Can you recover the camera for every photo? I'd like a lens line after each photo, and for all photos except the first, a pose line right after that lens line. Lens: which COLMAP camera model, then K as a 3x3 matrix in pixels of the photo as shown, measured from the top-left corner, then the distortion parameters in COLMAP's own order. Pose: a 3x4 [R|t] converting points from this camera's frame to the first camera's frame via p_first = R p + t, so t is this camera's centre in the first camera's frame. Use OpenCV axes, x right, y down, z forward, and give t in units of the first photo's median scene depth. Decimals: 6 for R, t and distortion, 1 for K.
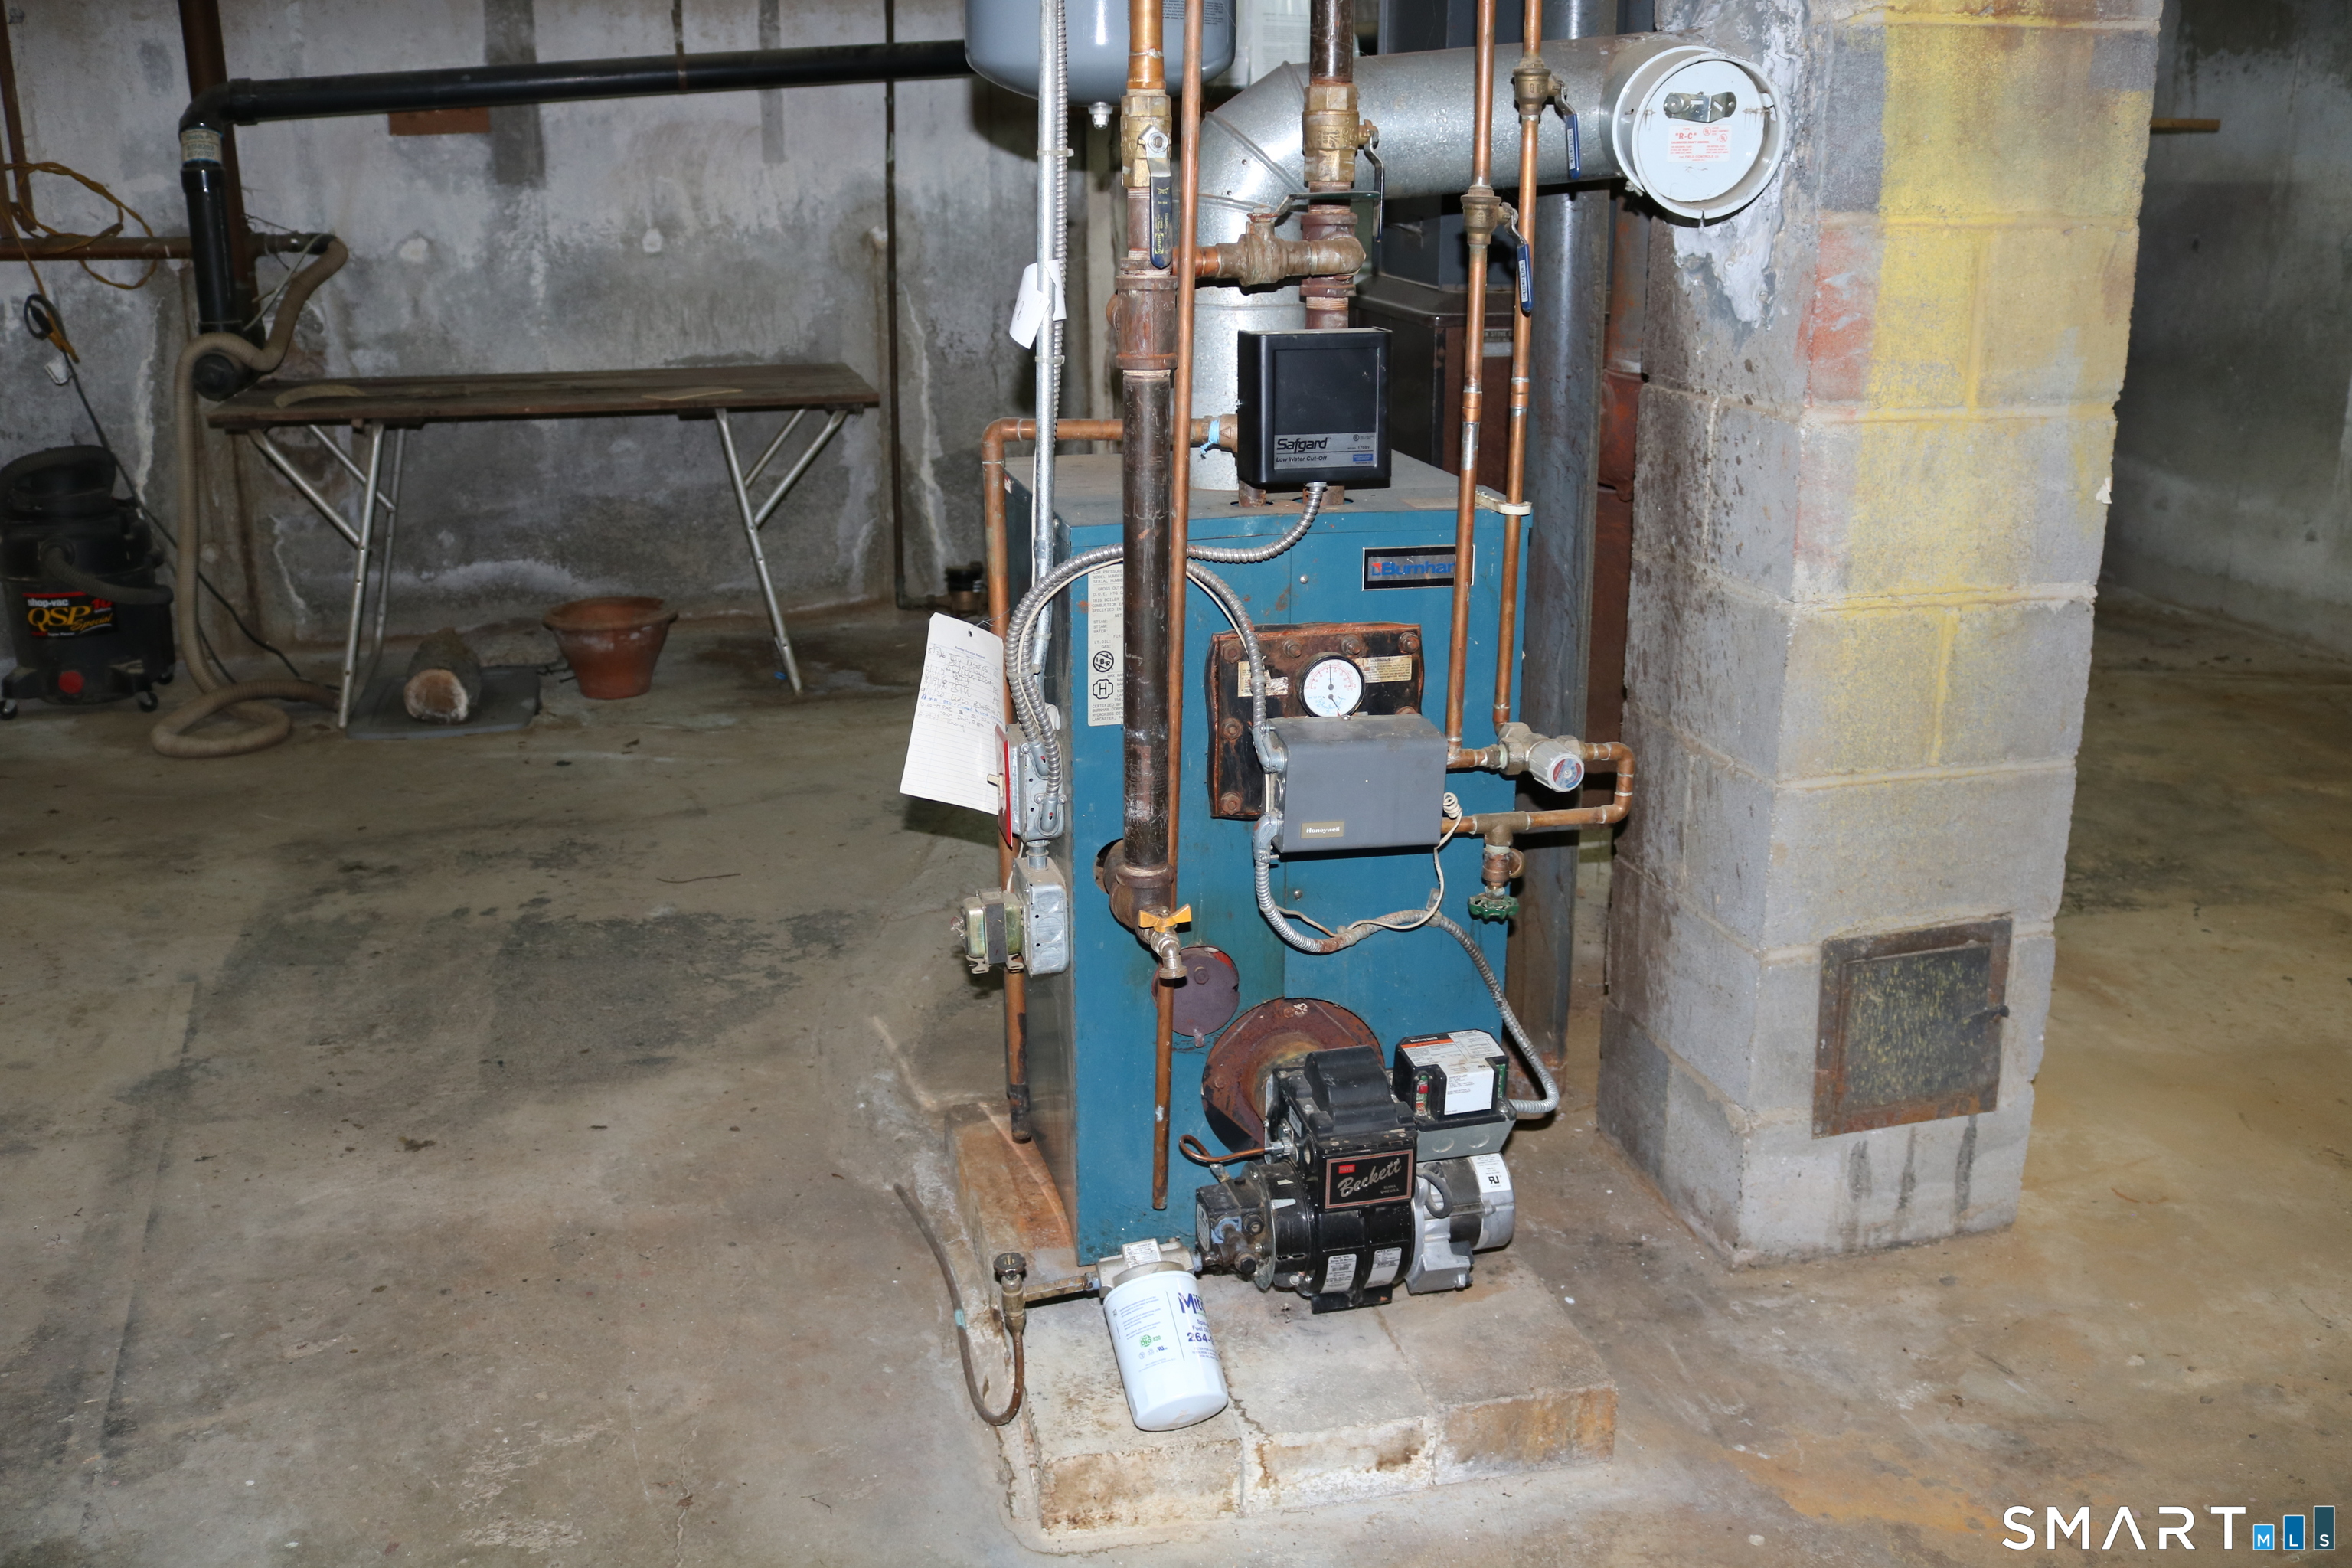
lens RADIAL K [[2157.4, 0, 1173.7], [0, 2157.4, 787.2], [0, 0, 1]] dist [-0.062700, 0.000000]
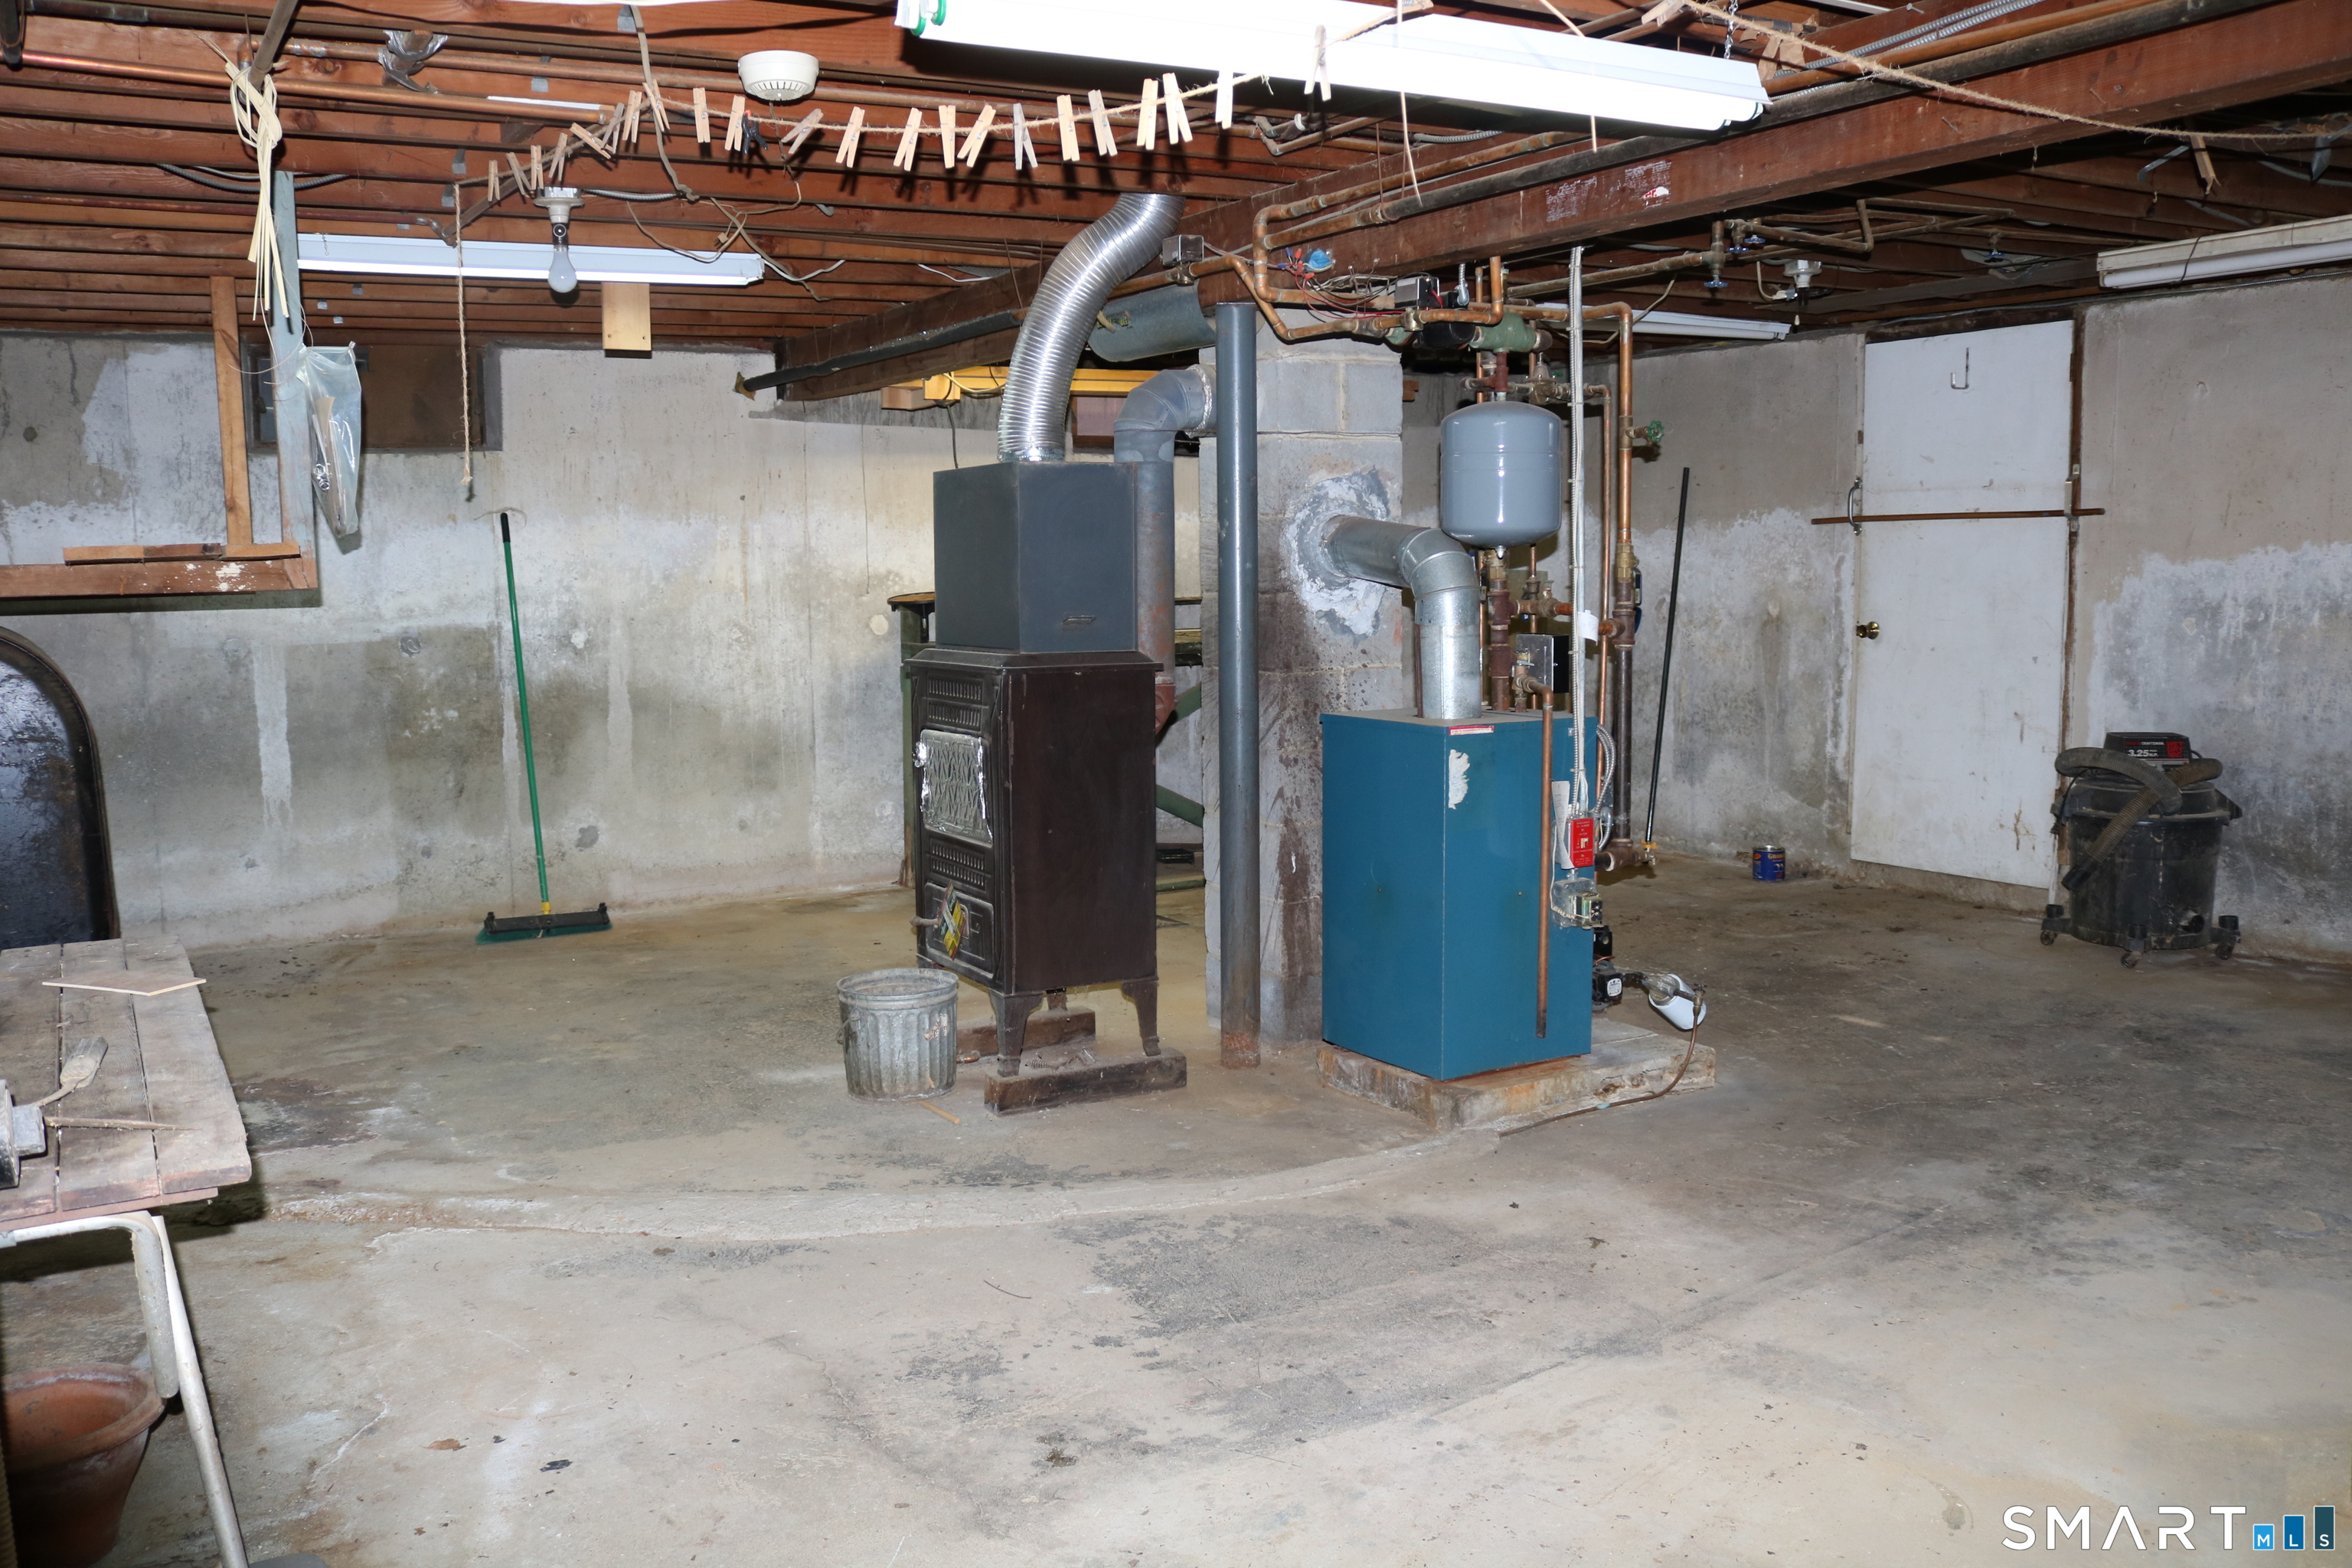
lens RADIAL K [[1961.4, 0, 1171.3], [0, 1961.4, 781.9], [0, 0, 1]] dist [-0.092127, 0.021748]
pose [[-0.307520, -0.100953, 0.946171, -1.180569], [0.285057, 0.938915, 0.192827, -0.362938], [-0.907840, 0.329010, -0.259958, 1.205607]]
